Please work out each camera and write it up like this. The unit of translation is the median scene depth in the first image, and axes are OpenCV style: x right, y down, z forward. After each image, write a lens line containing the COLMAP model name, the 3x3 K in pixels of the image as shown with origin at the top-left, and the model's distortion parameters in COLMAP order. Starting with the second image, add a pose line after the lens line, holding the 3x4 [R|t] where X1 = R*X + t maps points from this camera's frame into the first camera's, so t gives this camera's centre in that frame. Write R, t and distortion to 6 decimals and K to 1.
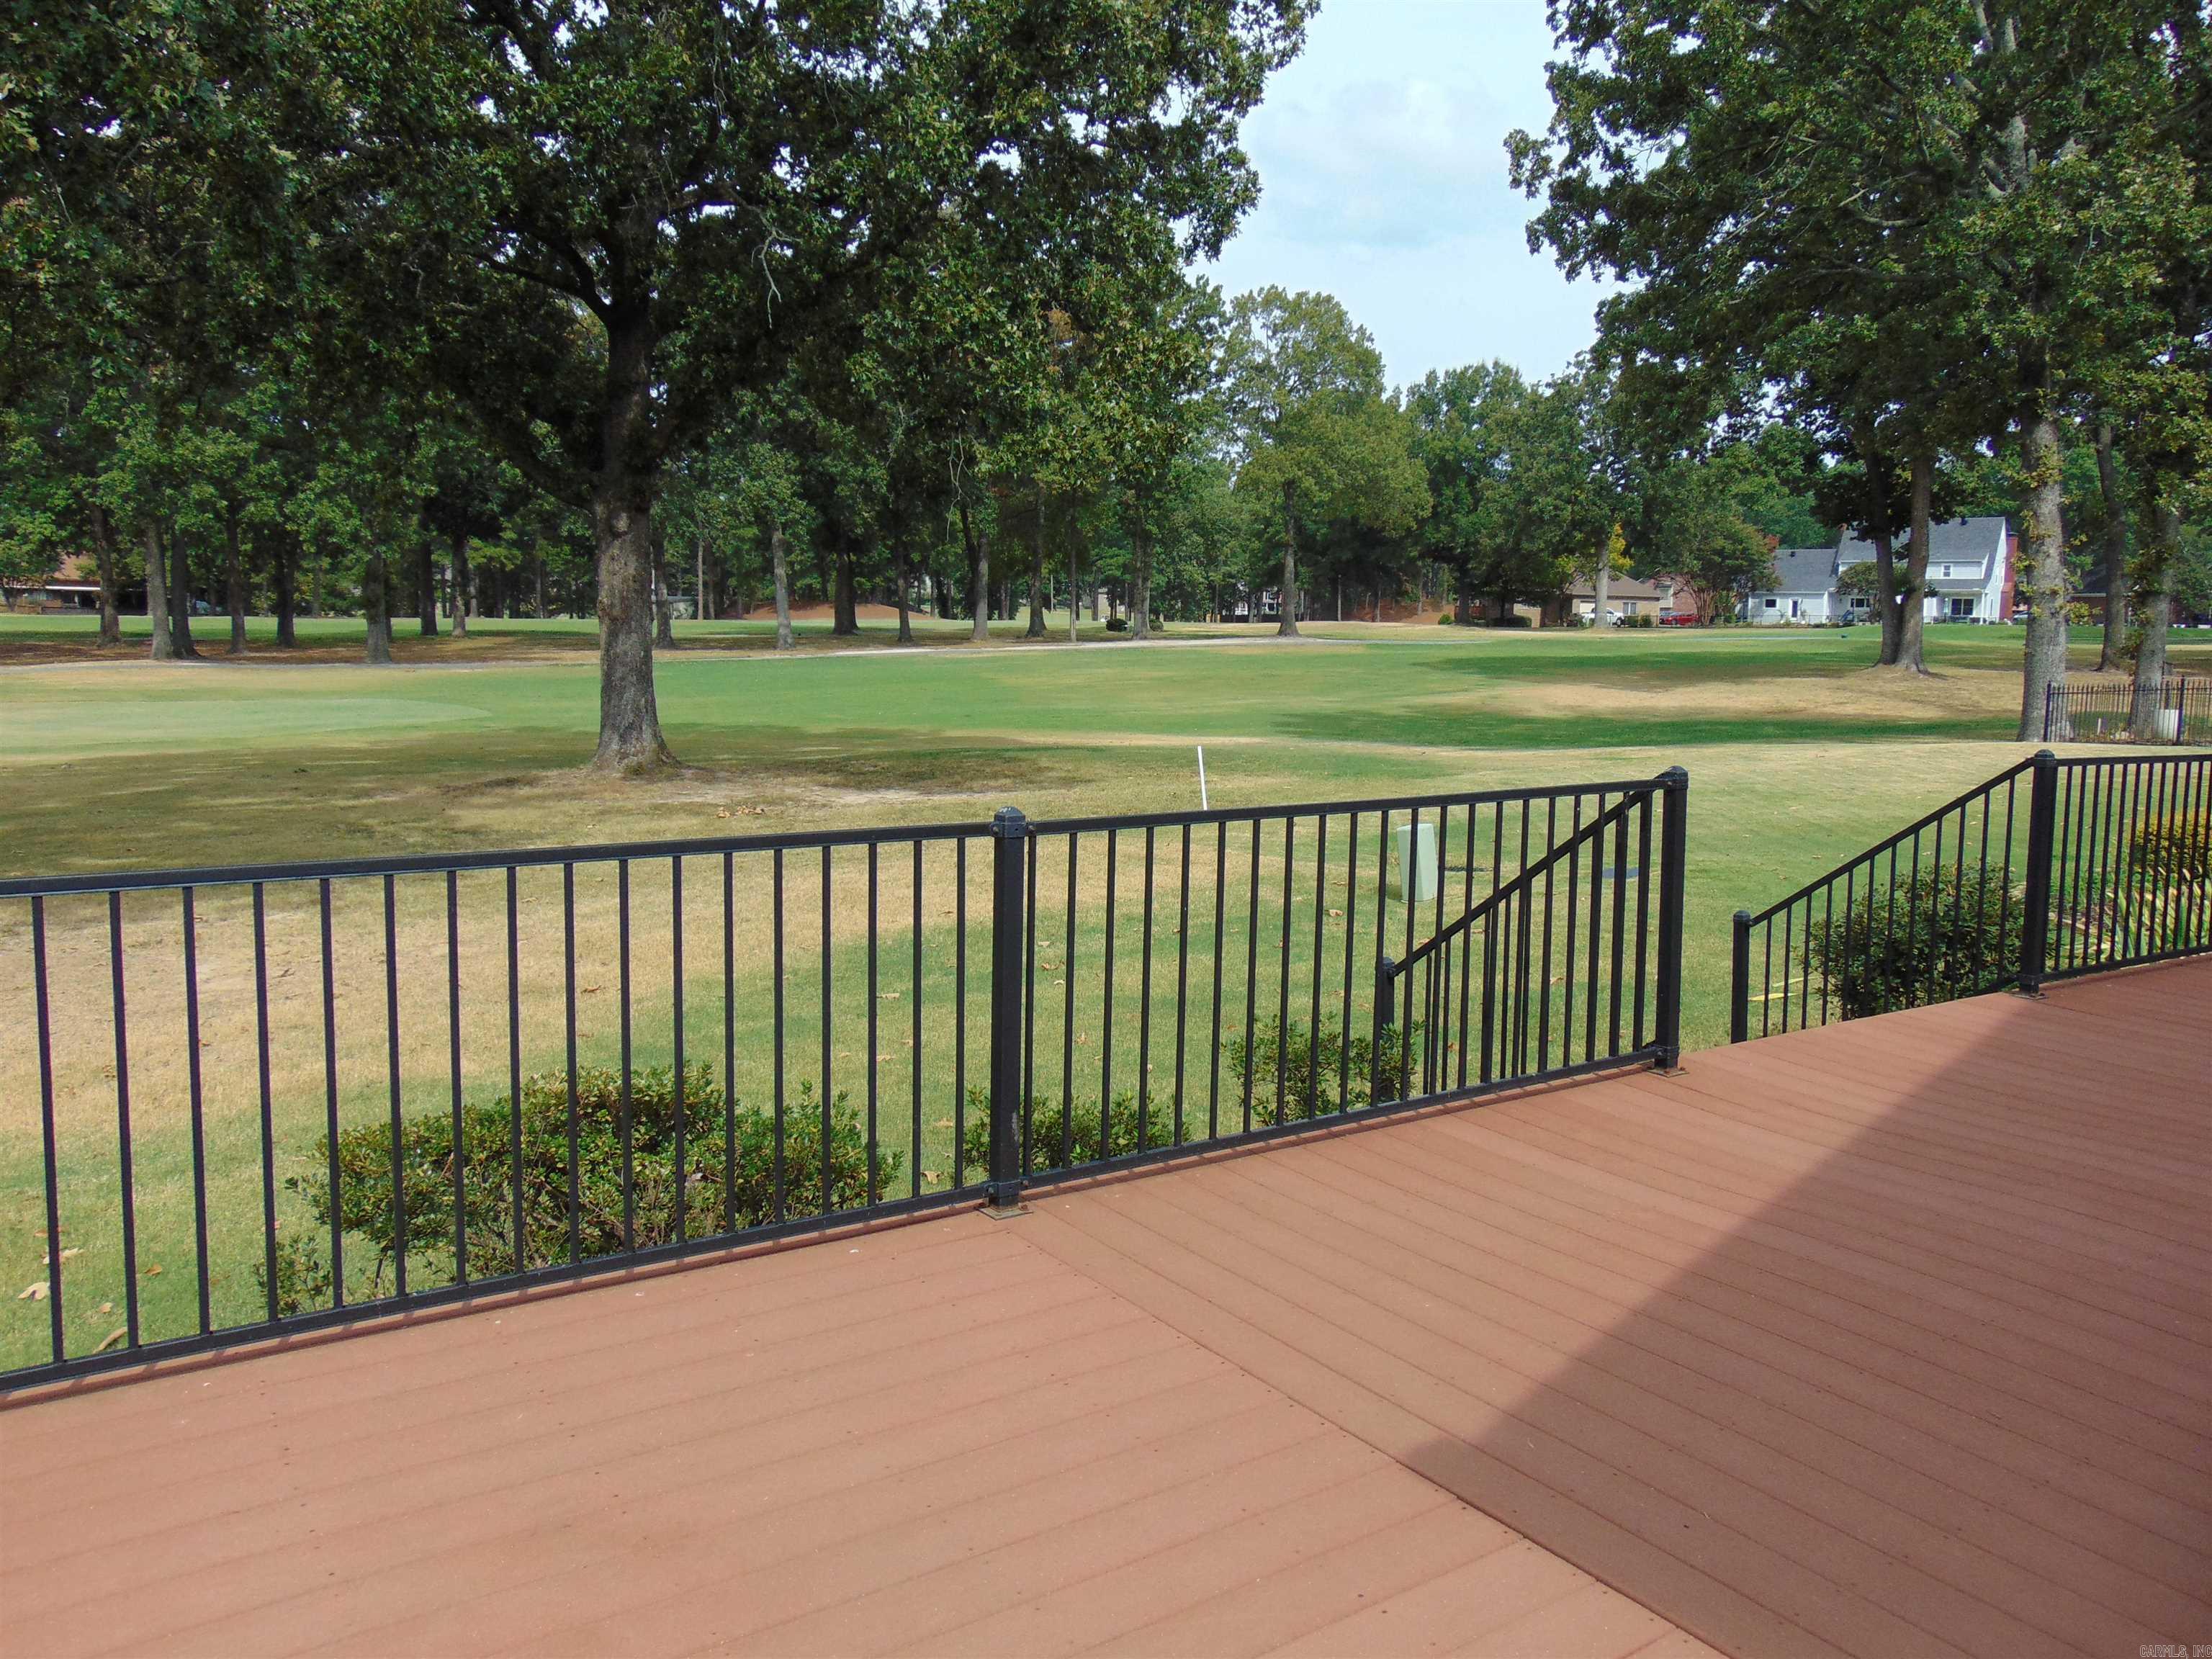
lens RADIAL K [[1757.3, 0, 1114.8], [0, 1757.3, 816.2], [0, 0, 1]] dist [-0.037492, 0.057115]
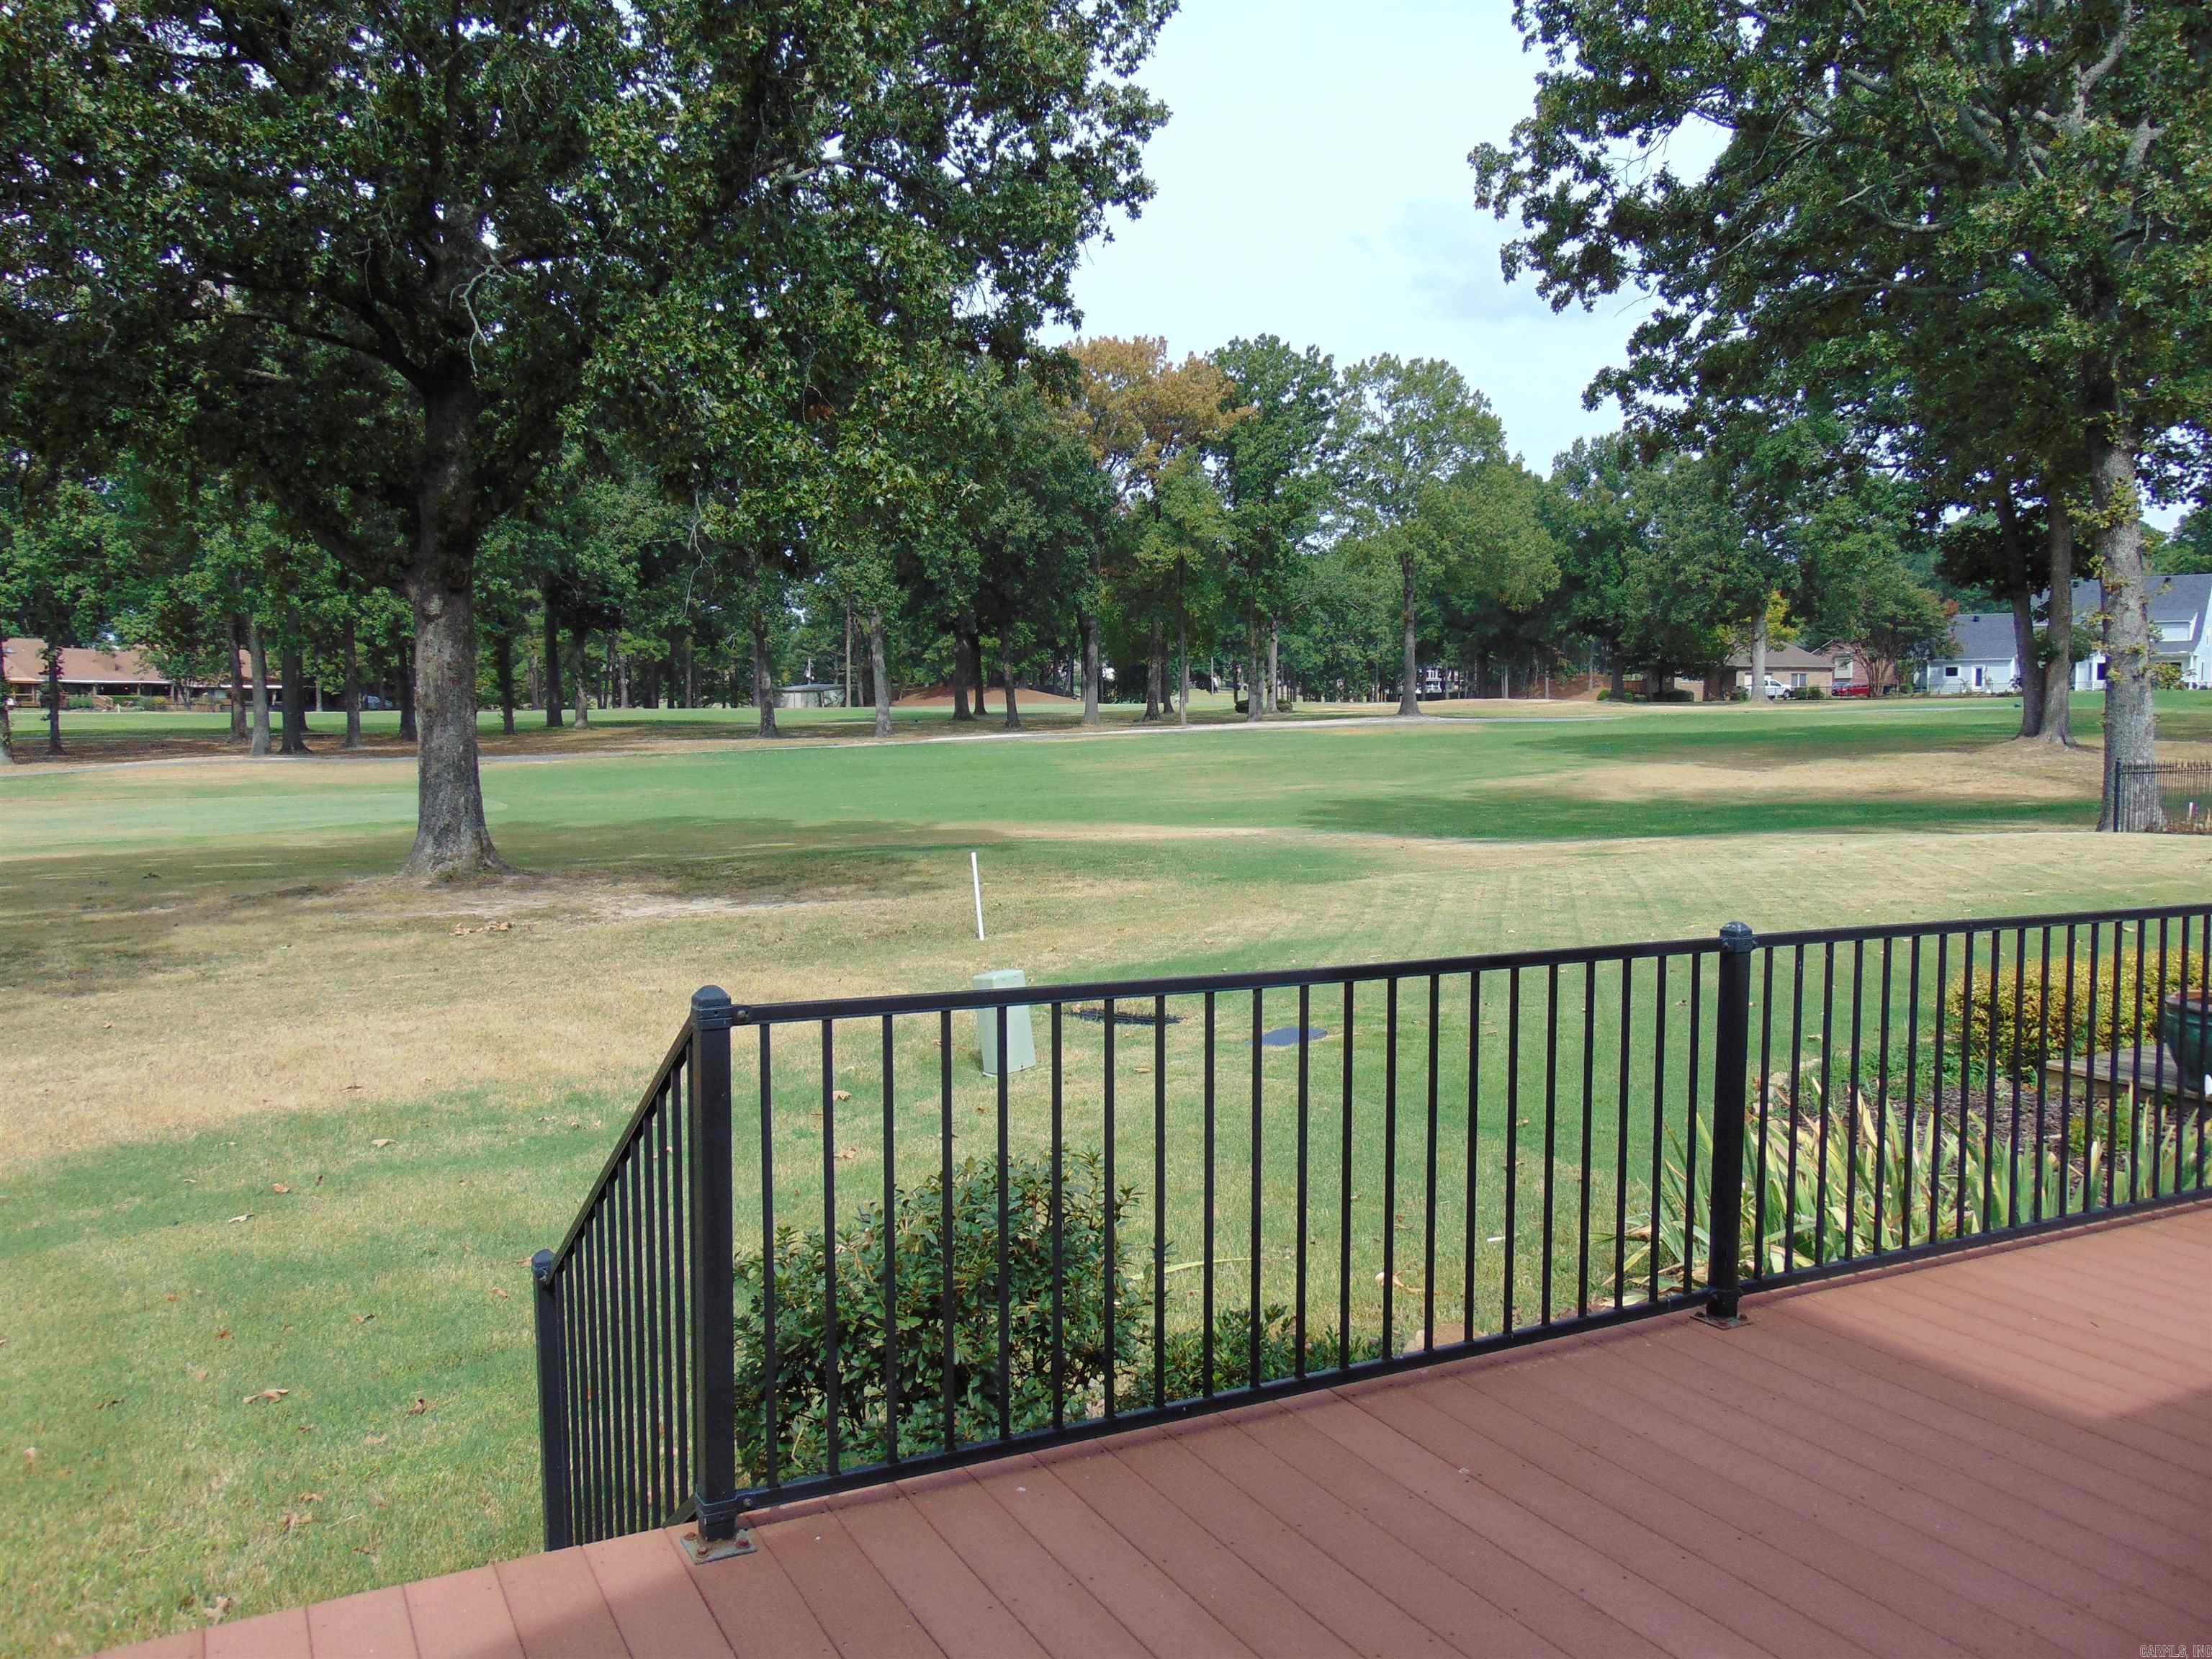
lens RADIAL K [[1757.3, 0, 1110.2], [0, 1757.3, 829.0], [0, 0, 1]] dist [-0.037492, 0.057115]
pose [[0.994167, -0.008254, -0.107539, 0.094568], [0.004034, 0.999216, -0.039397, -0.008000], [0.107780, 0.038733, 0.993420, 0.078910]]
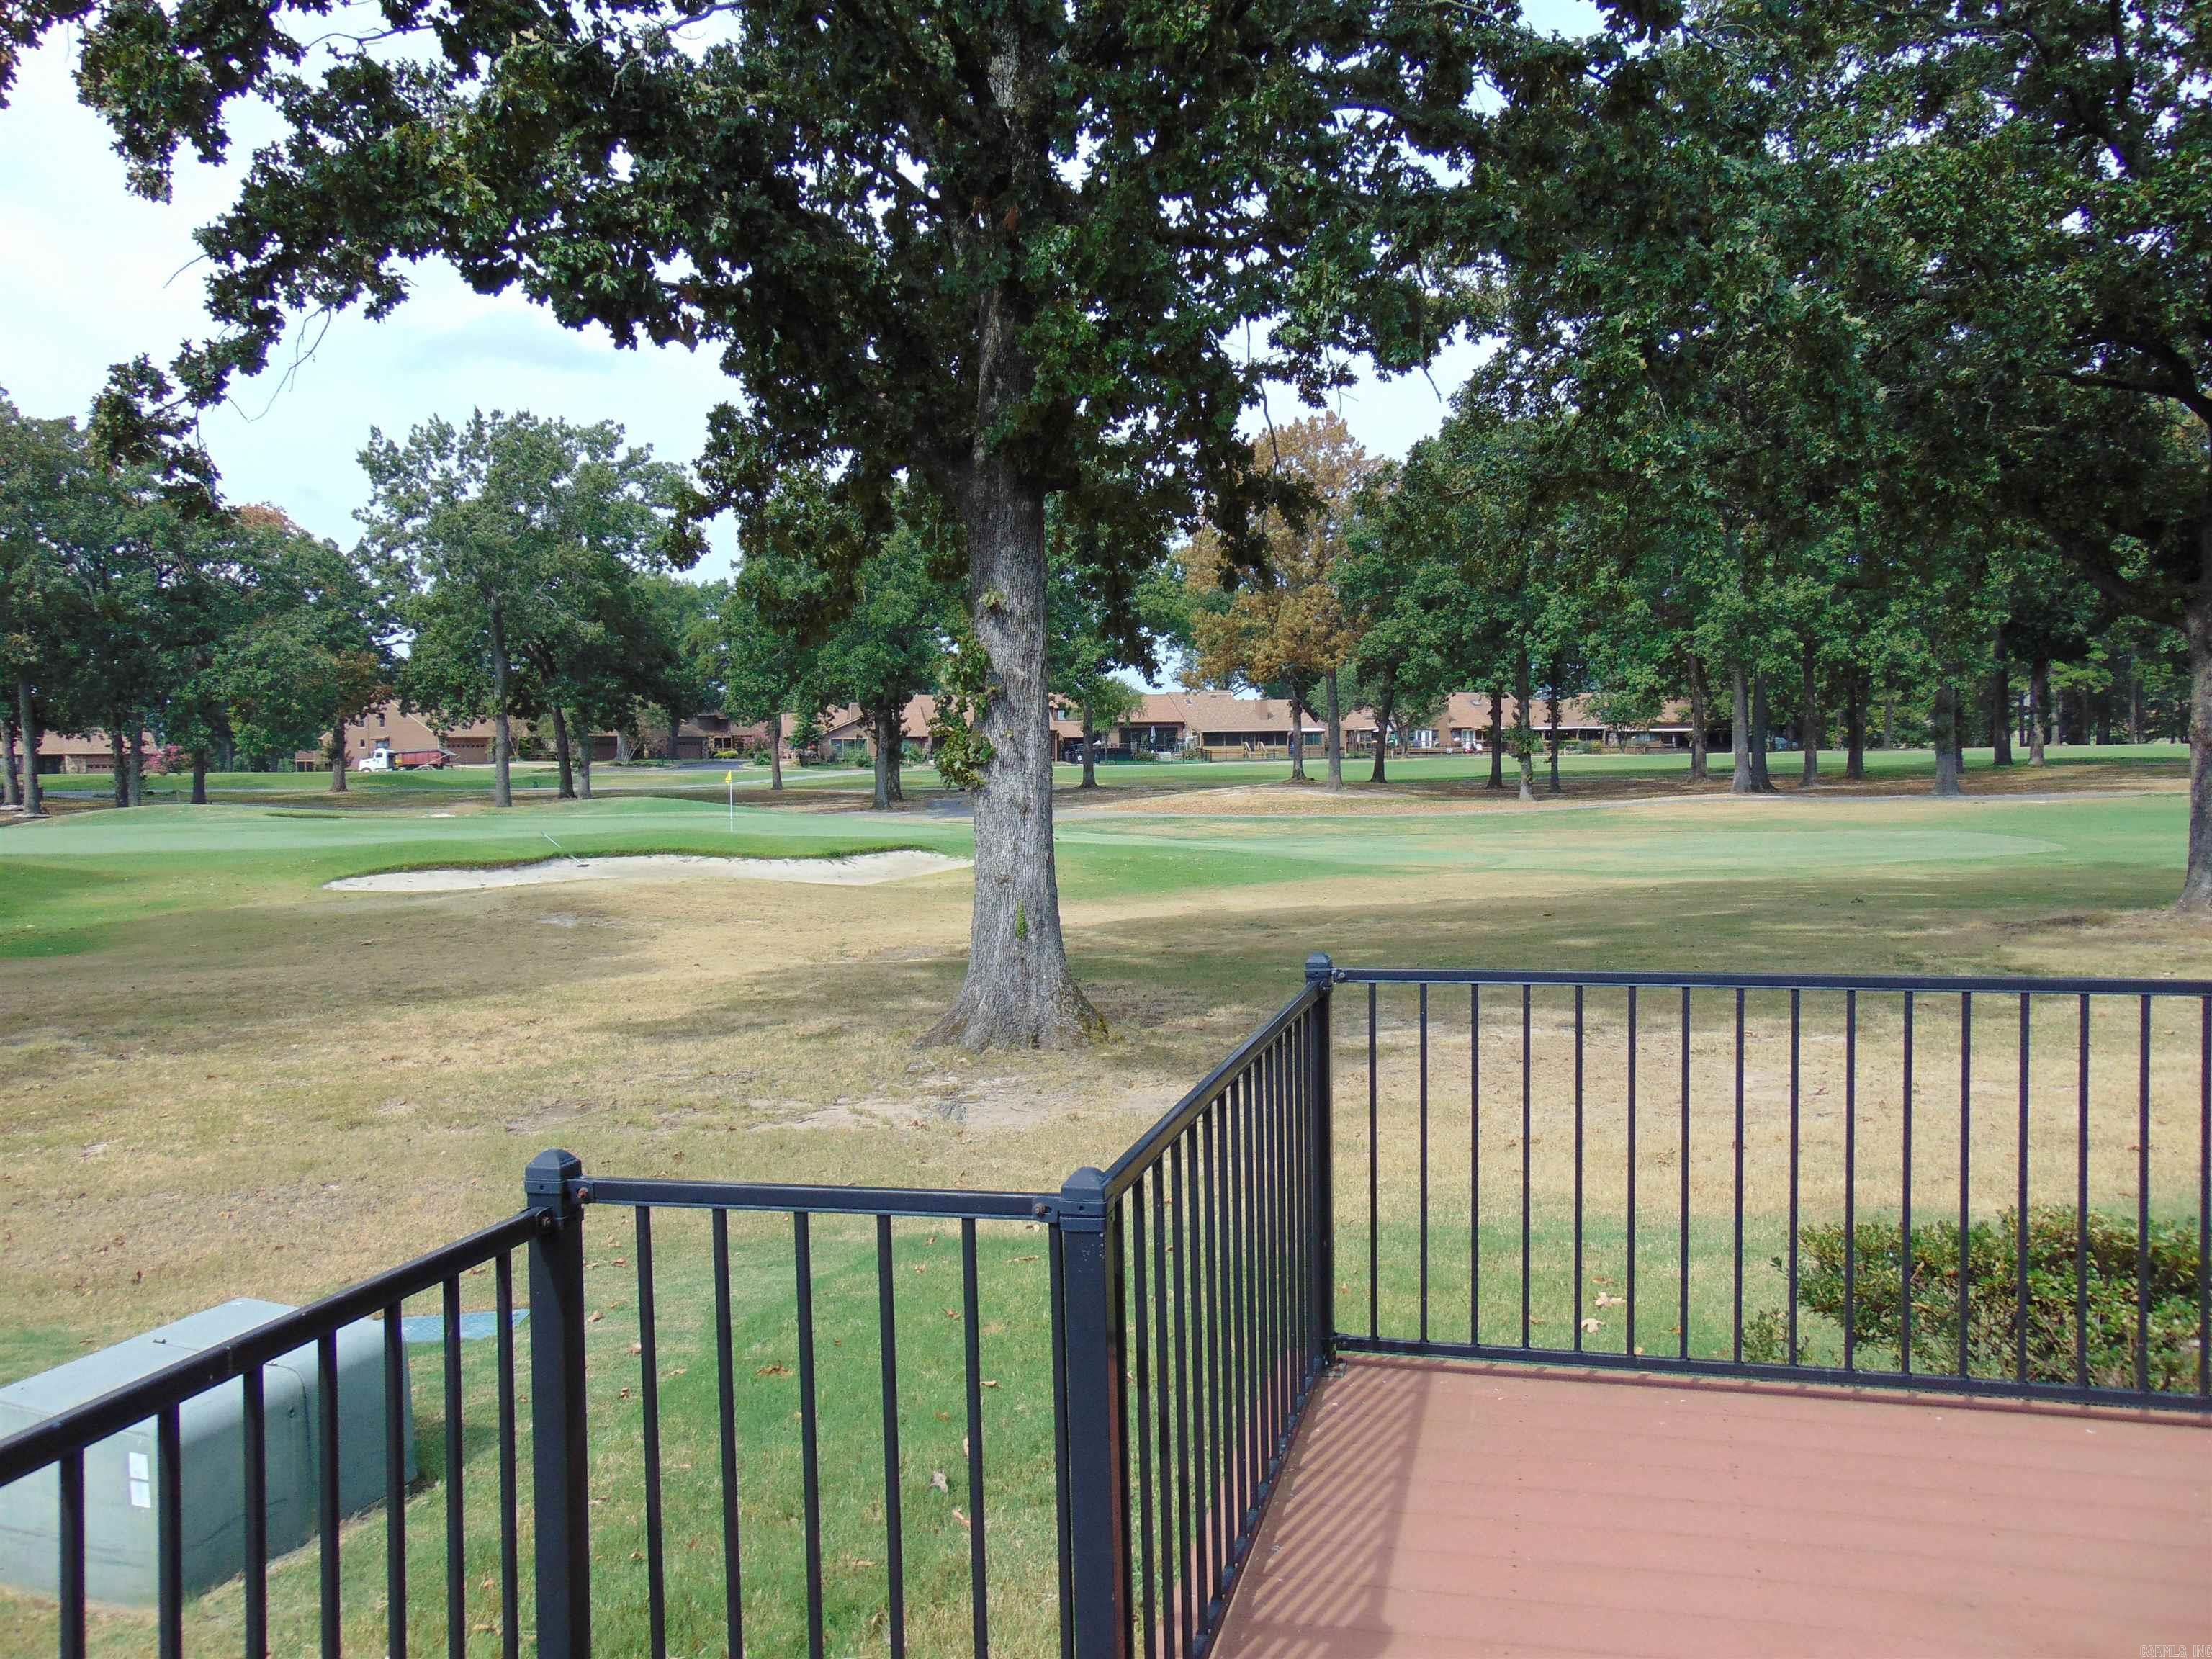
lens RADIAL K [[1757.3, 0, 1098.2], [0, 1757.3, 828.6], [0, 0, 1]] dist [-0.037492, 0.057115]
pose [[0.658874, 0.005228, -0.752236, 0.008083], [-0.056219, 0.997522, -0.042309, 0.000186], [0.750150, 0.070166, 0.657534, -0.008590]]
